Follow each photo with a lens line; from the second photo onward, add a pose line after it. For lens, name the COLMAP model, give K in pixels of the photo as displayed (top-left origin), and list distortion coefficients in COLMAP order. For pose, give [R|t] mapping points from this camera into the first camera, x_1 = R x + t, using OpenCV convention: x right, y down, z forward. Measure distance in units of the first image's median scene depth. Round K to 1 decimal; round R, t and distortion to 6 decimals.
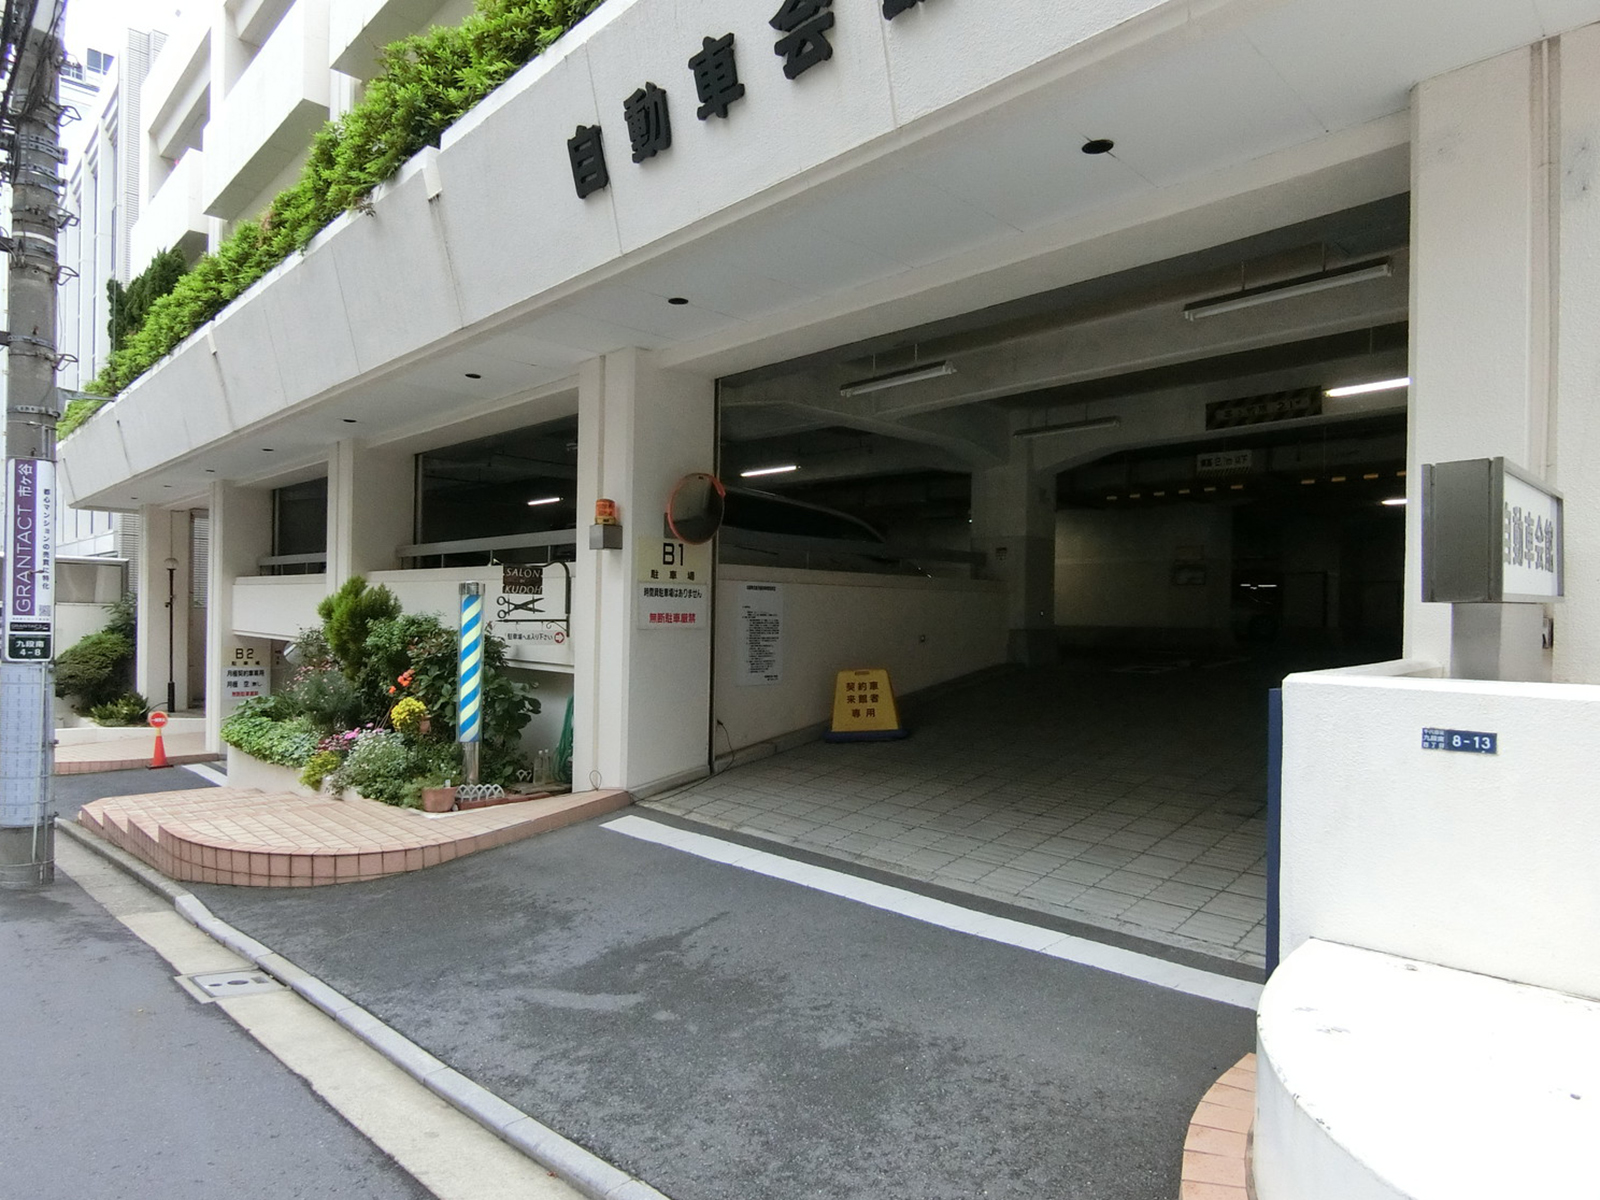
lens RADIAL K [[937.1, 0, 800.0], [0, 937.1, 600.0], [0, 0, 1]] dist [0.030972, 0.000507]
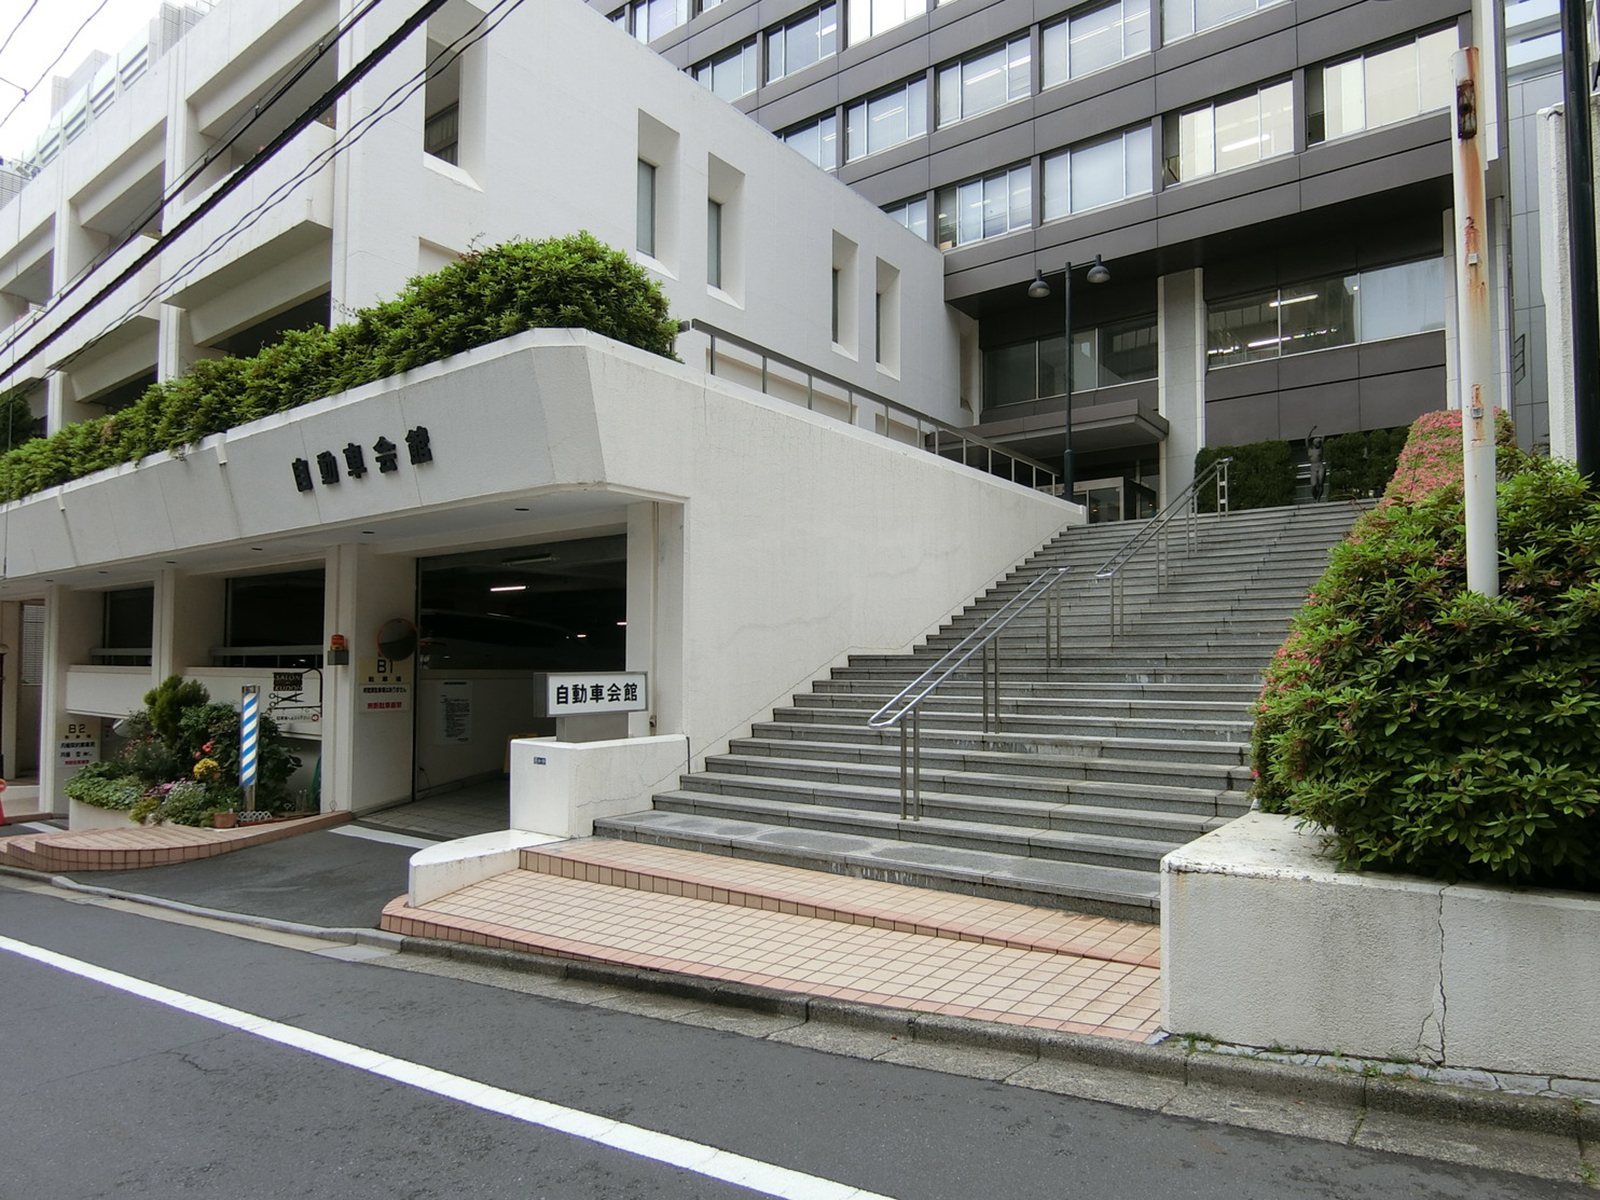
lens RADIAL K [[857.7, 0, 807.2], [0, 857.7, 639.0], [0, 0, 1]] dist [-0.000082, -0.001927]
pose [[0.982858, -0.006055, 0.184263, 0.281952], [0.010770, 0.999639, -0.024600, -0.046584], [-0.184048, 0.026163, 0.982569, -0.547285]]
